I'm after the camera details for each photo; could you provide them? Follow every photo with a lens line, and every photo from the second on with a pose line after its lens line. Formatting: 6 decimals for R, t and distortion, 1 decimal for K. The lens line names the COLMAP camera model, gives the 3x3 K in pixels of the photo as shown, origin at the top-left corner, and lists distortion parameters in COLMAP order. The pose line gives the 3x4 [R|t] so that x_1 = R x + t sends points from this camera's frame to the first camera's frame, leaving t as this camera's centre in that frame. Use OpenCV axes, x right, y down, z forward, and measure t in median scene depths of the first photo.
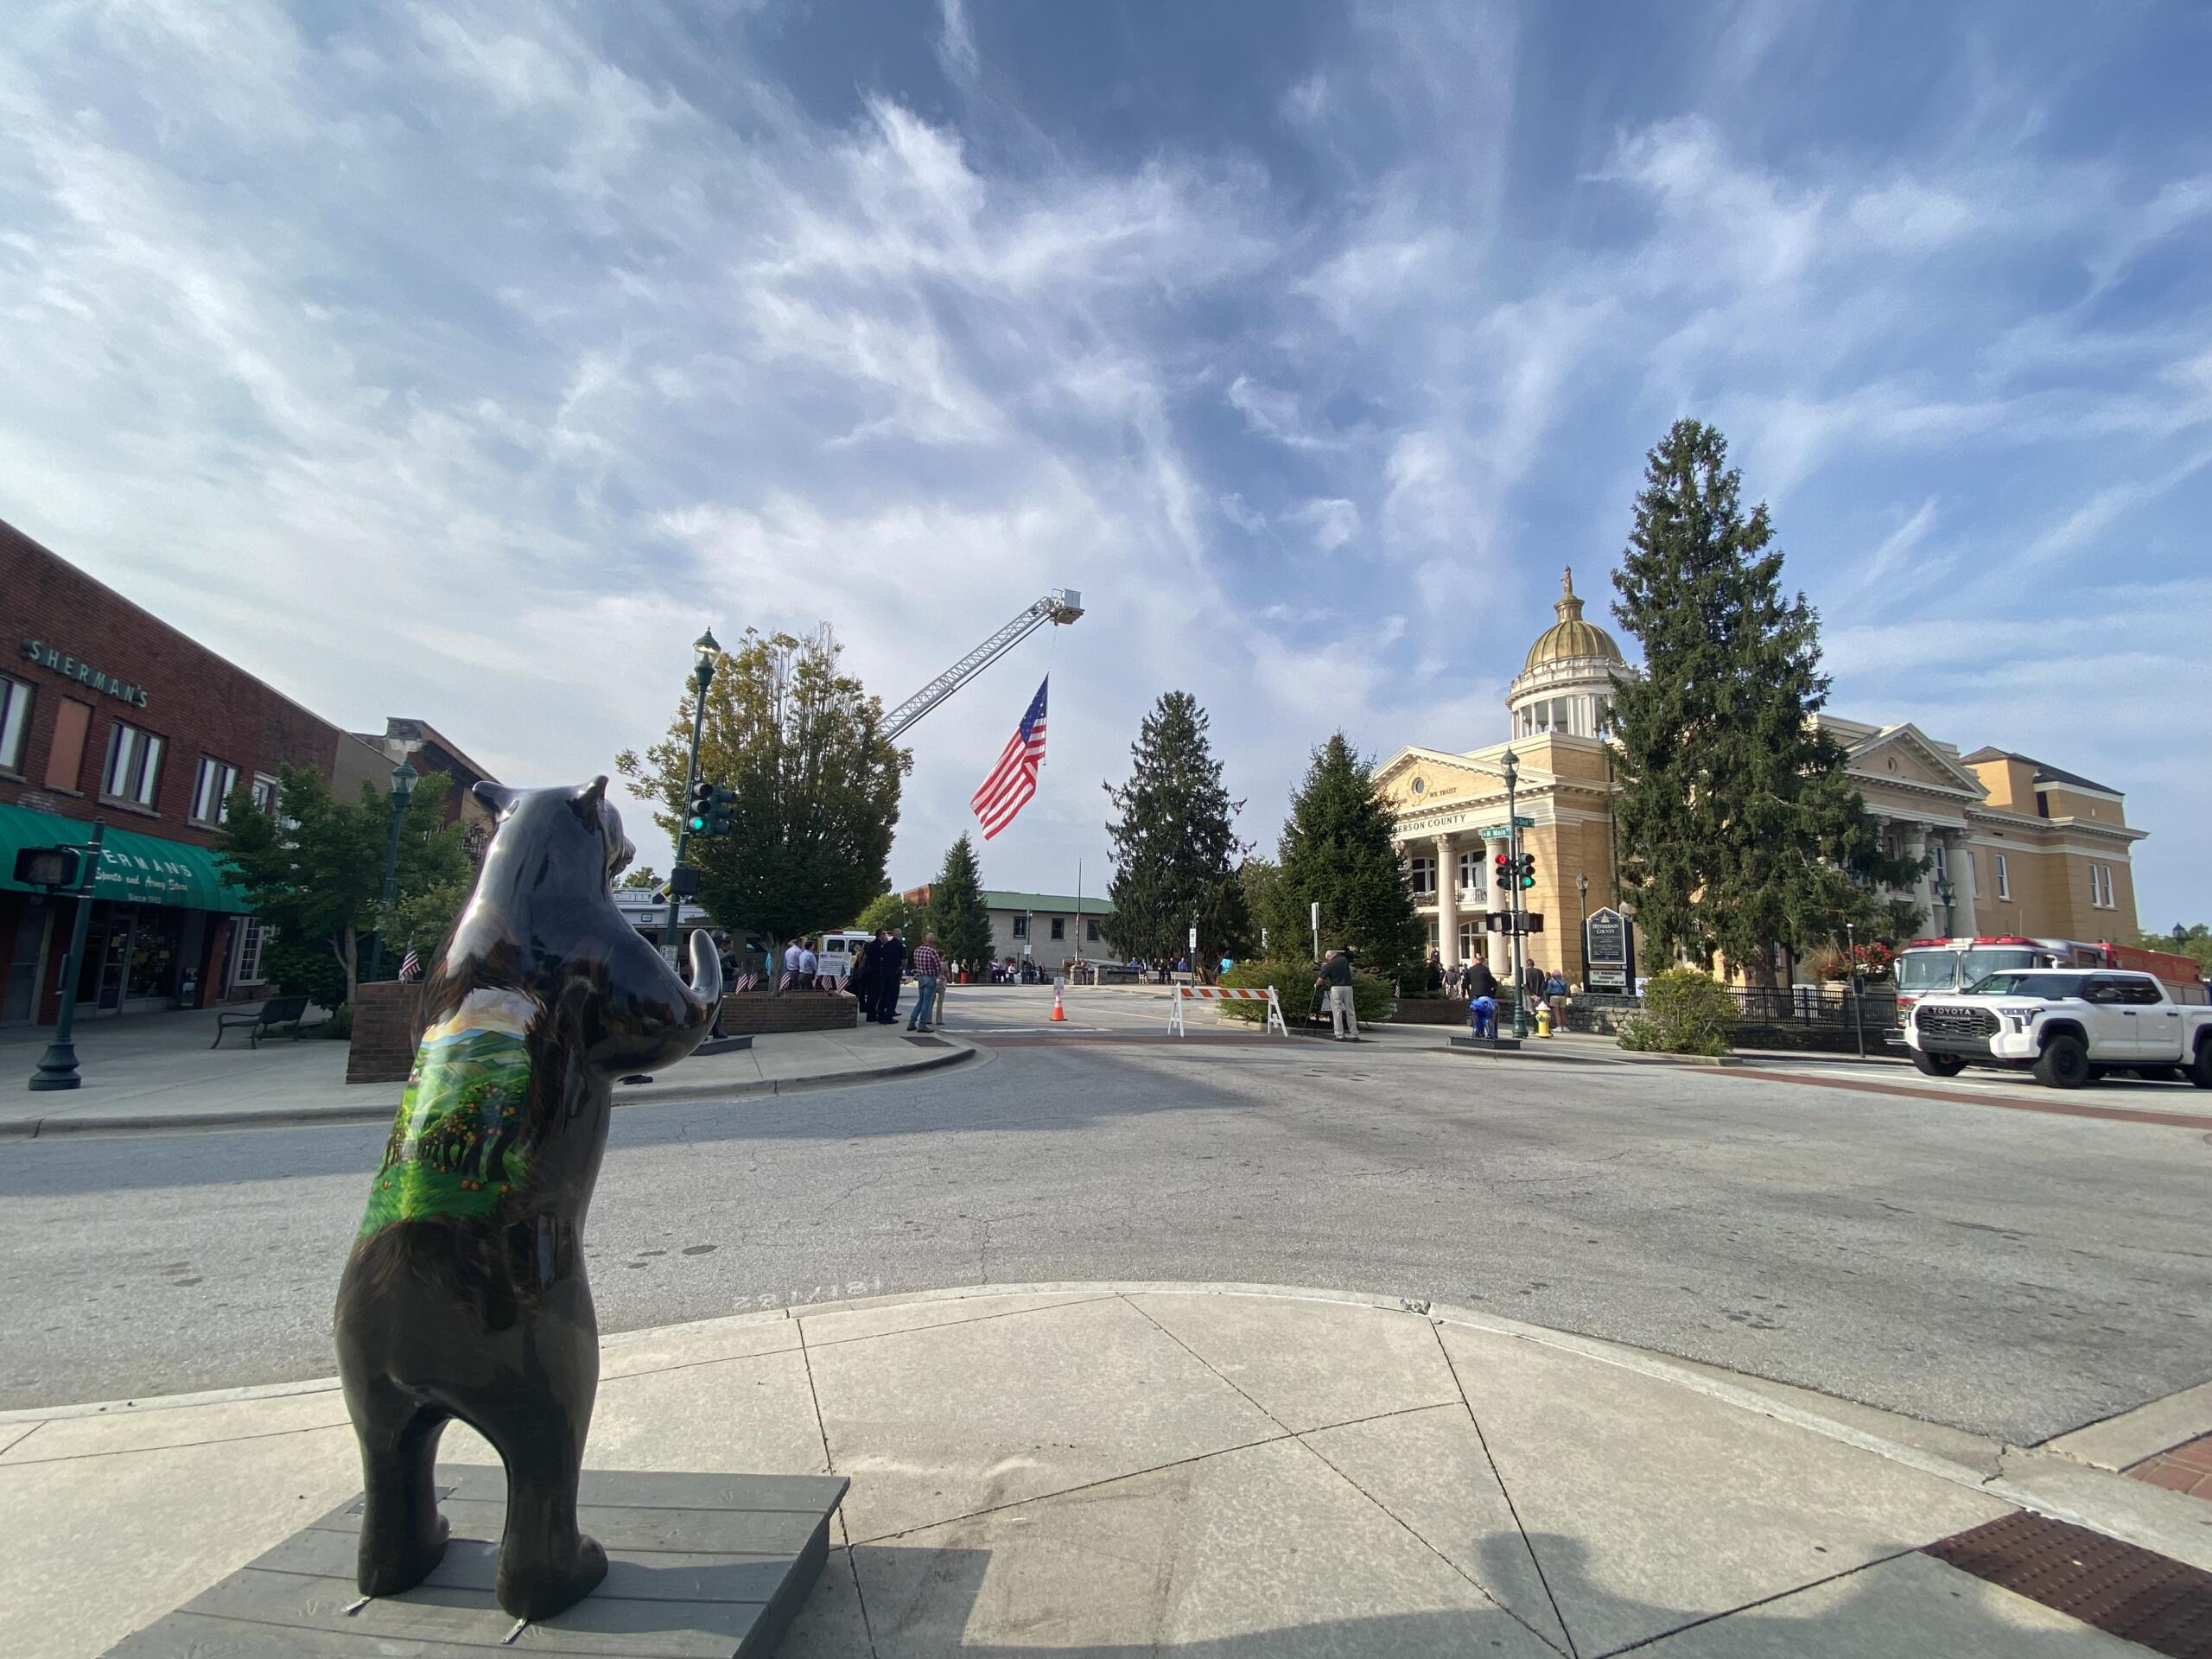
lens RADIAL K [[874.5, 0, 1088.8], [0, 874.5, 838.6], [0, 0, 1]] dist [0.001408, 0.000029]
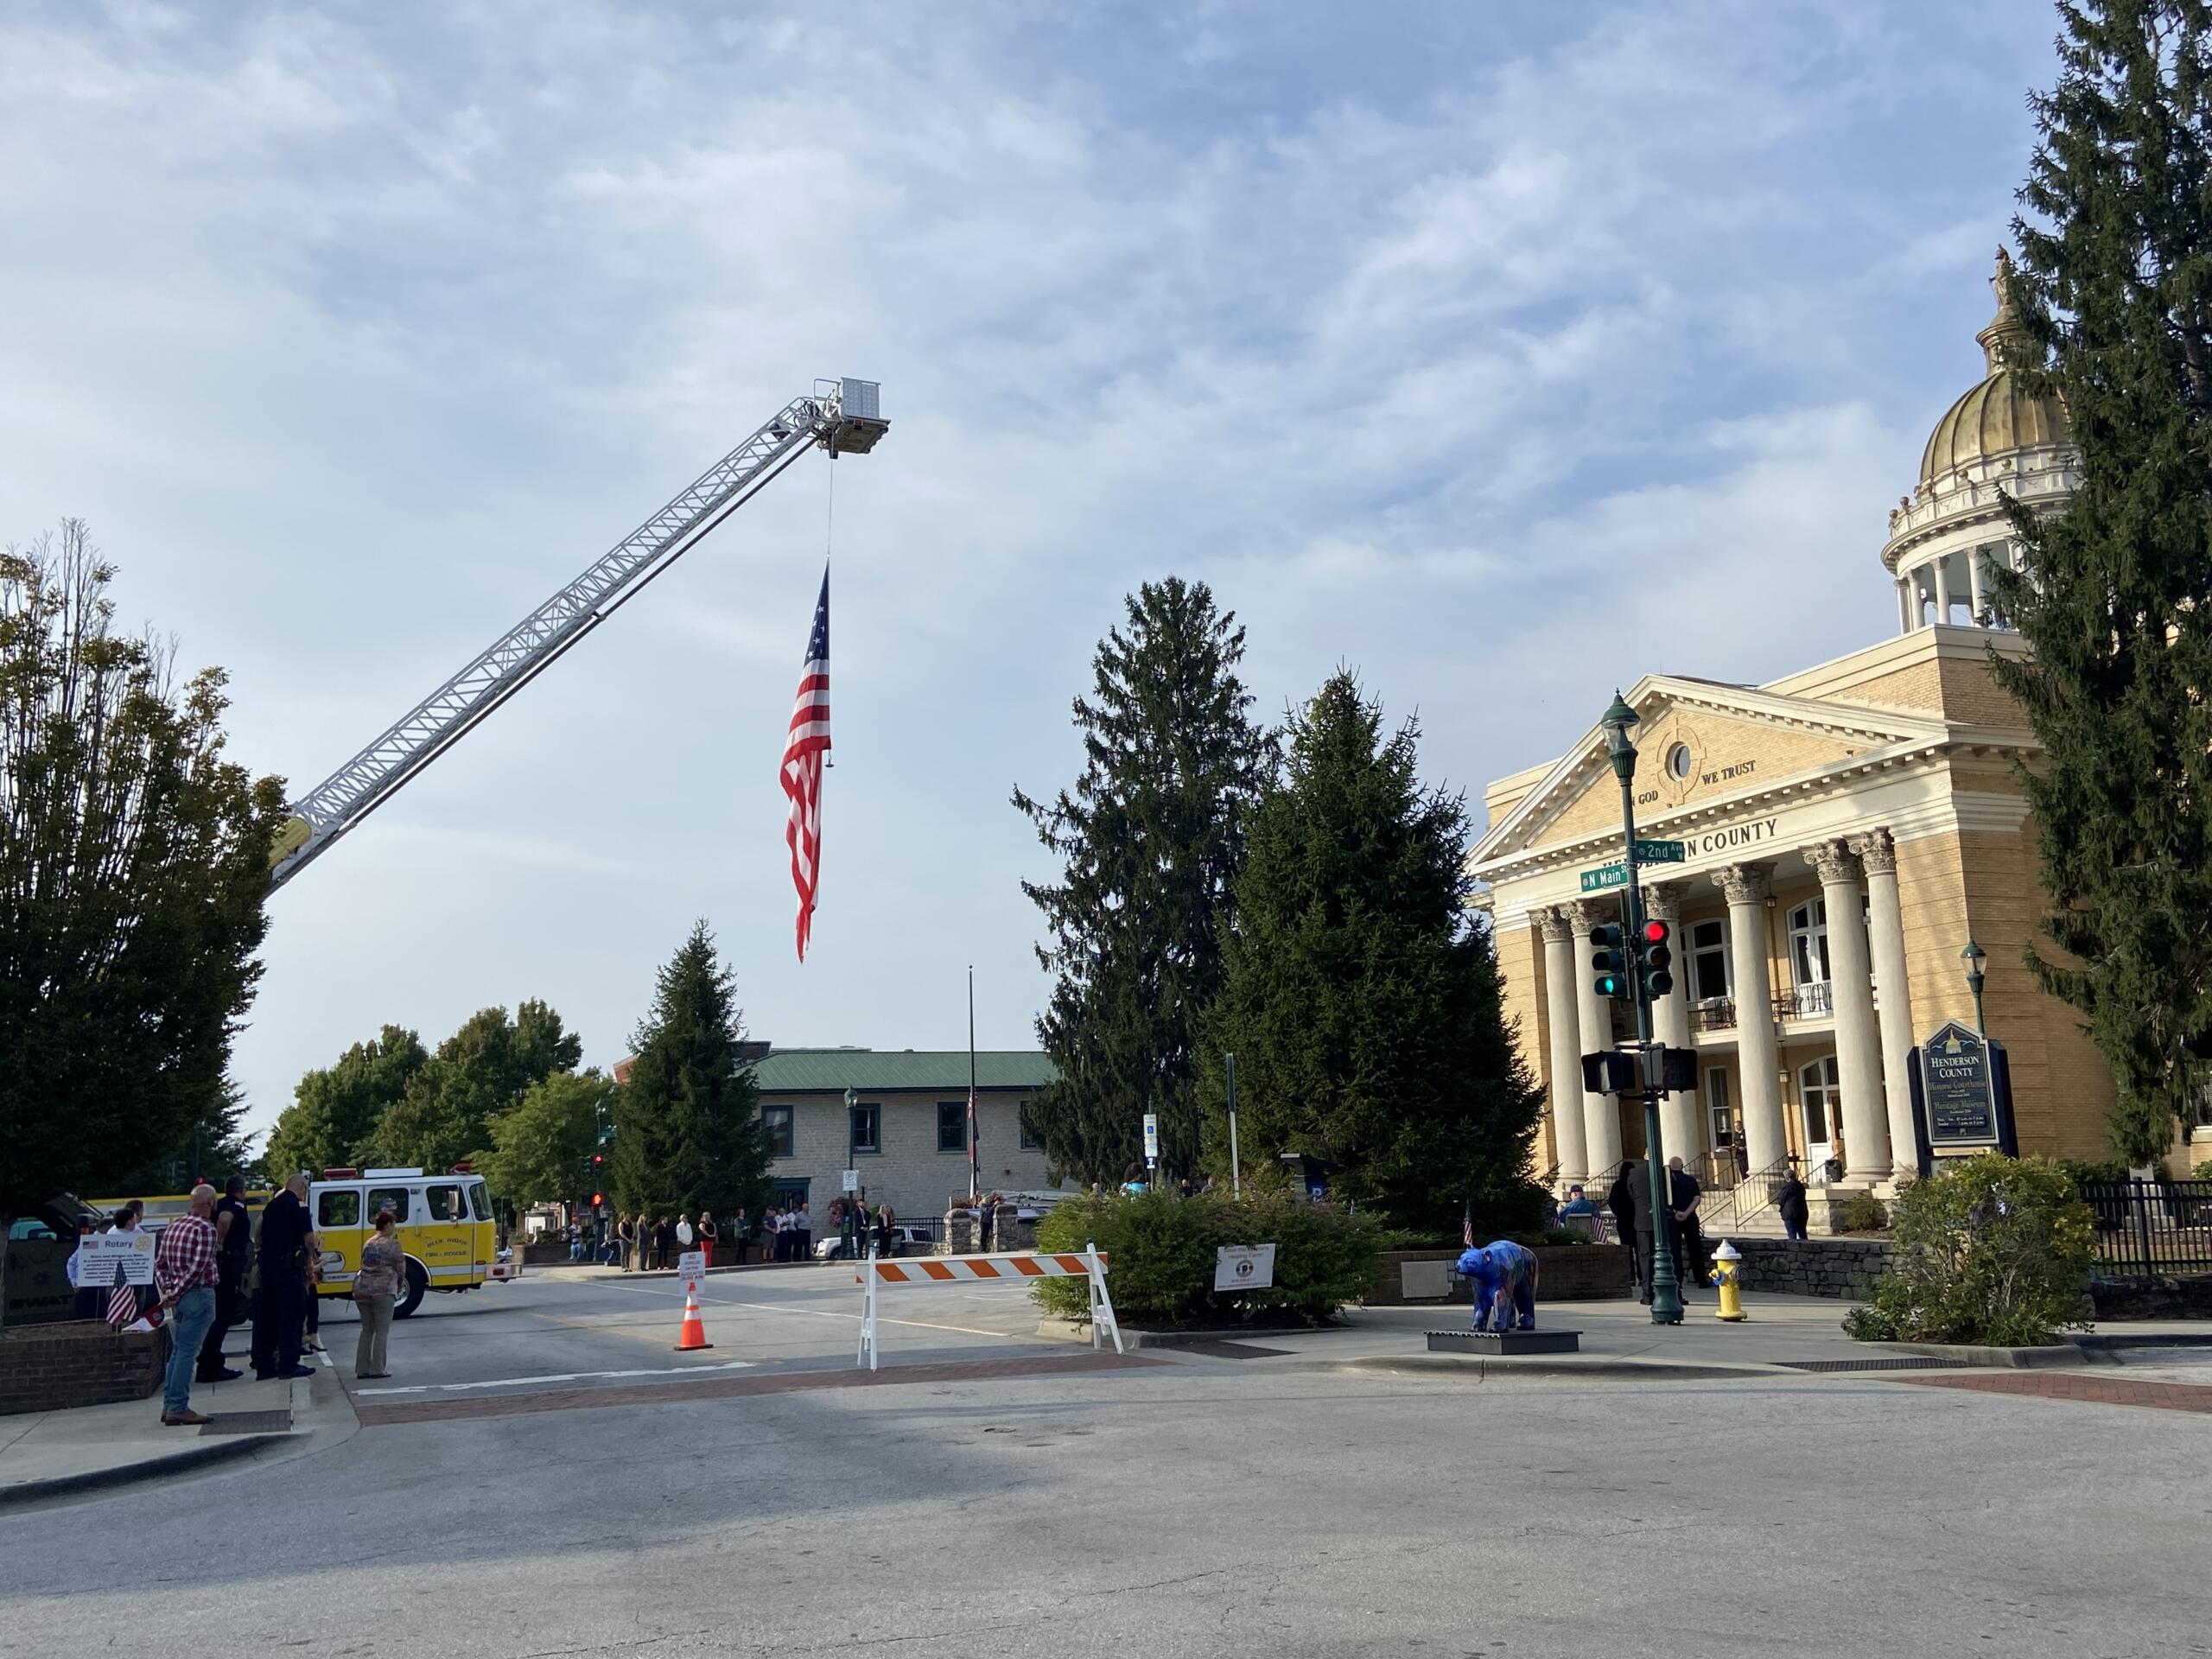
lens RADIAL K [[1998.3, 0, 1106.0], [0, 1998.3, 829.5], [0, 0, 1]] dist [0.004890, 0.130842]
pose [[0.998101, -0.061515, 0.003325, 0.075019], [0.061599, 0.997305, -0.039847, -0.002239], [-0.000865, 0.039976, 0.999200, -0.020711]]
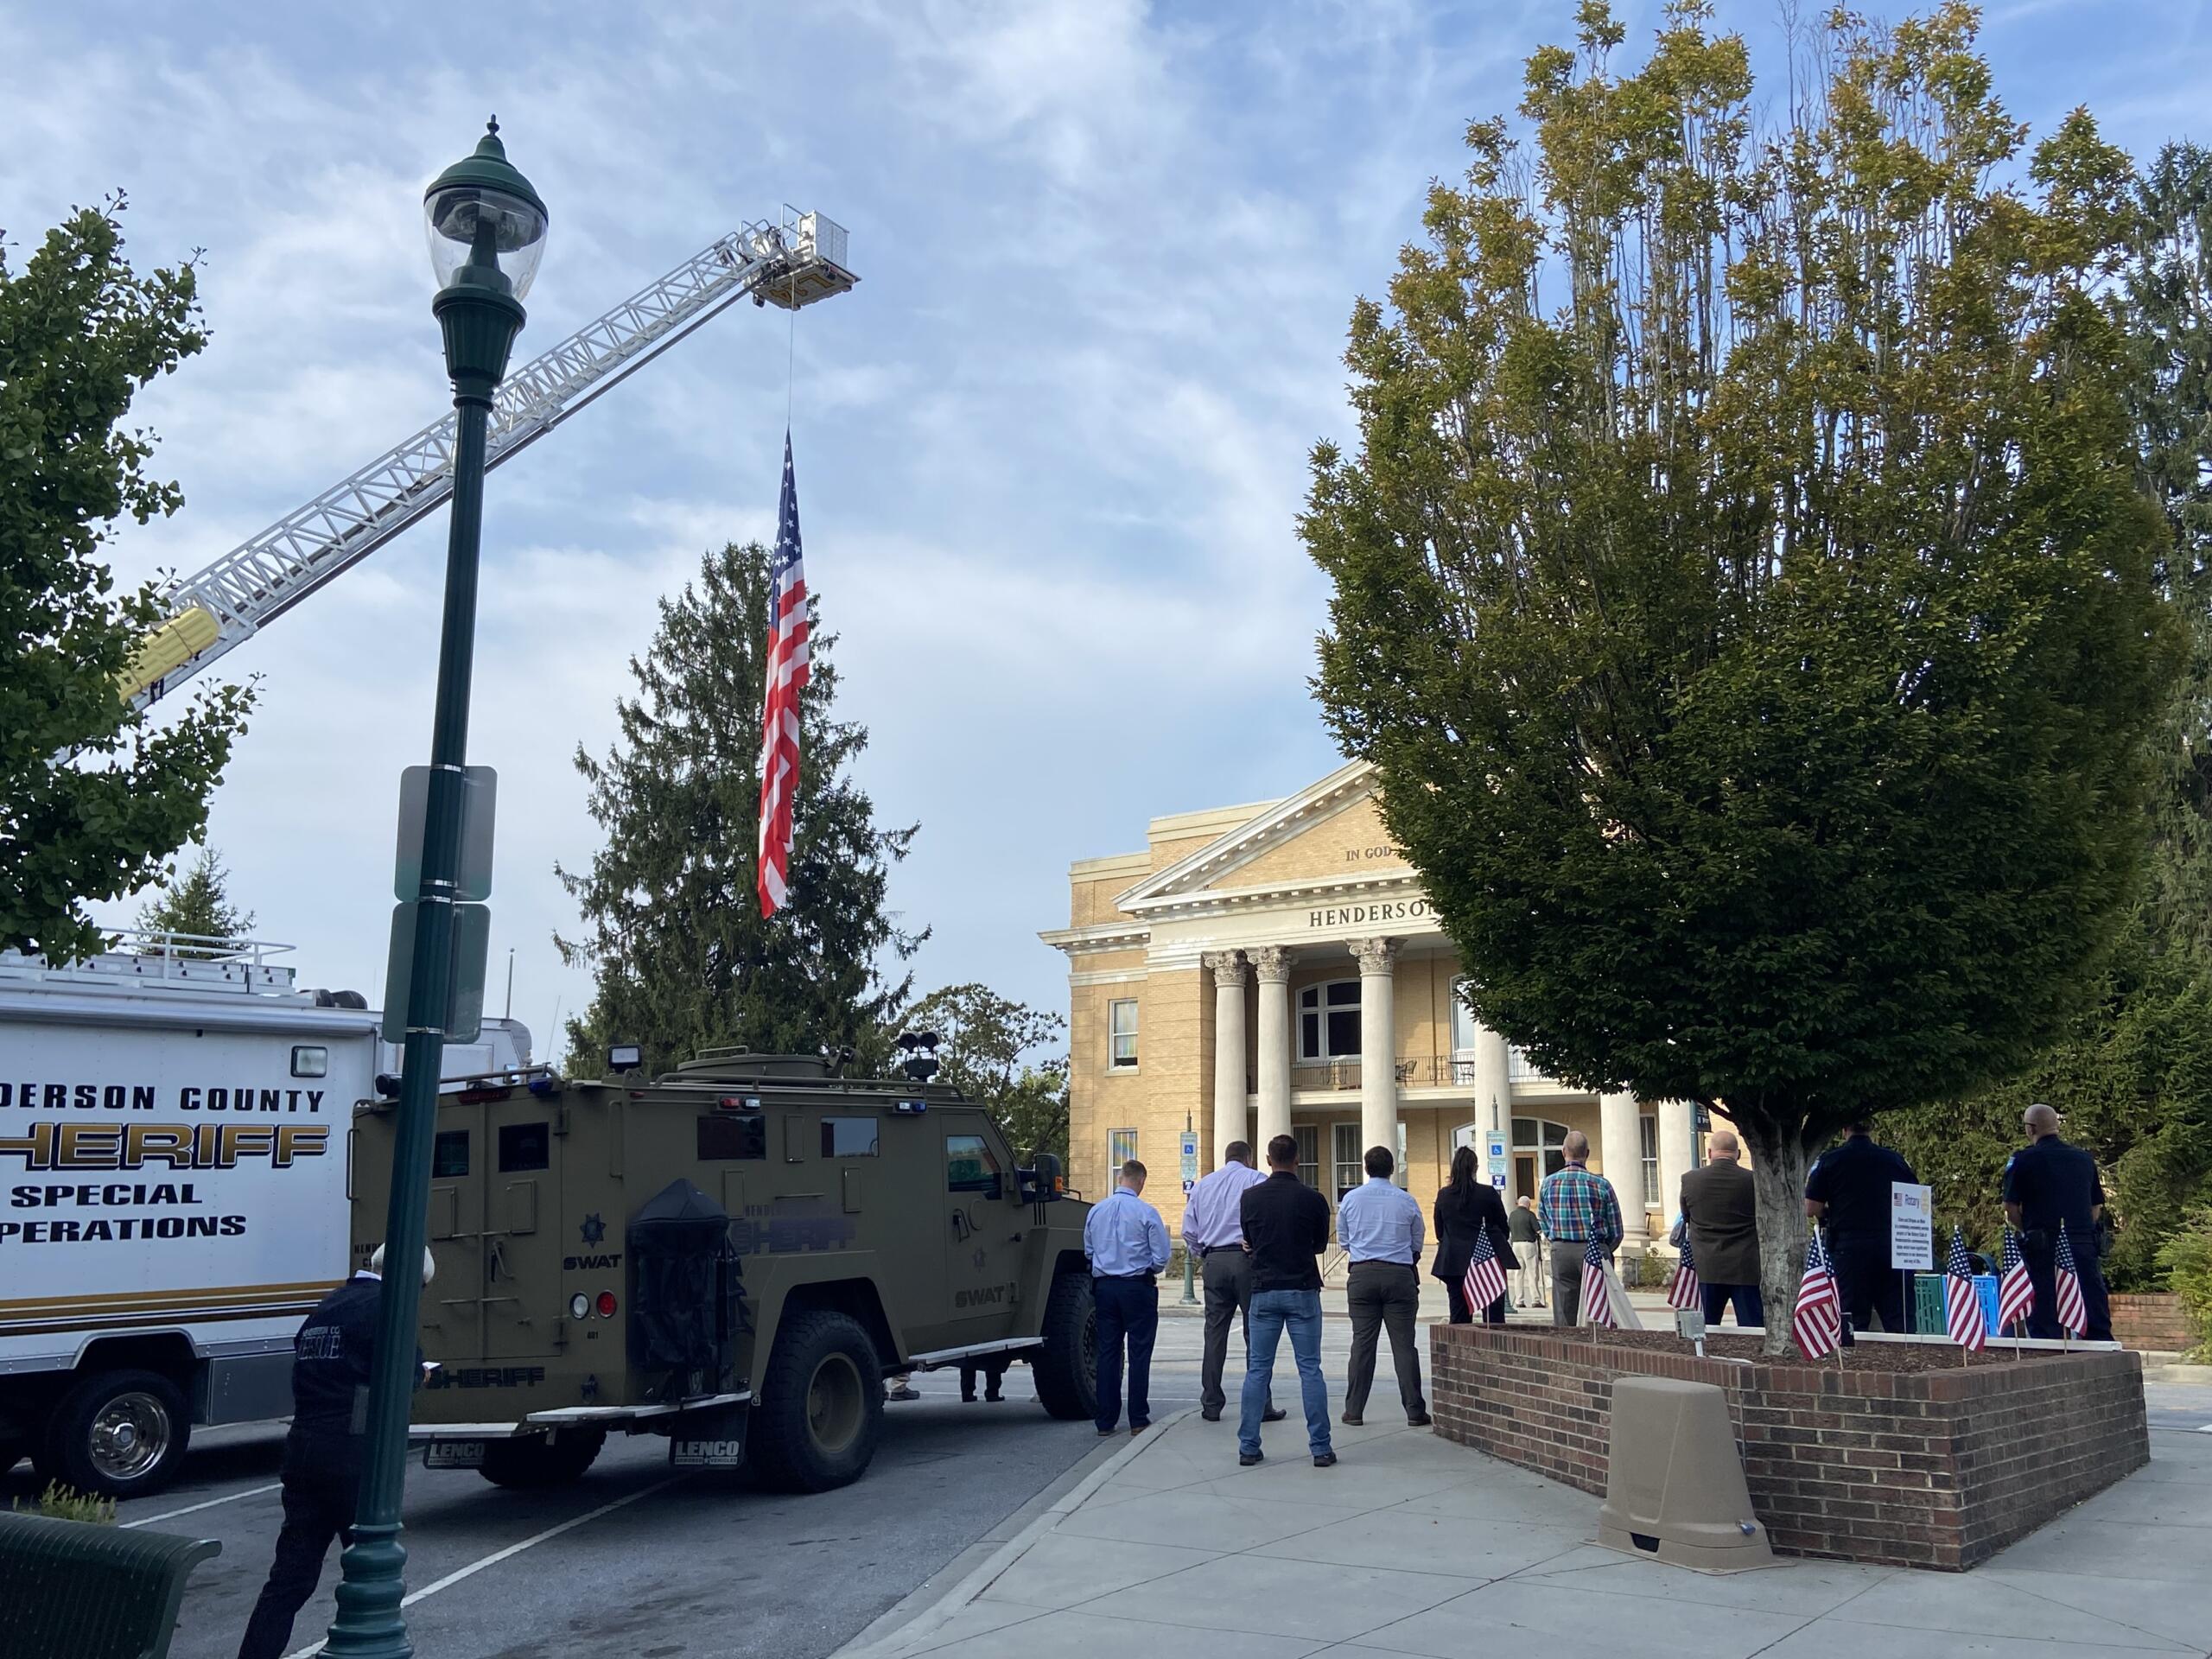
lens RADIAL K [[1987.5, 0, 1102.6], [0, 1987.5, 811.5], [0, 0, 1]] dist [0.125097, -0.003380]
pose [[0.868789, 0.079785, 0.488713, -0.263986], [-0.047642, 0.995824, -0.077880, 0.023257], [-0.492886, 0.044378, 0.868962, 0.170626]]
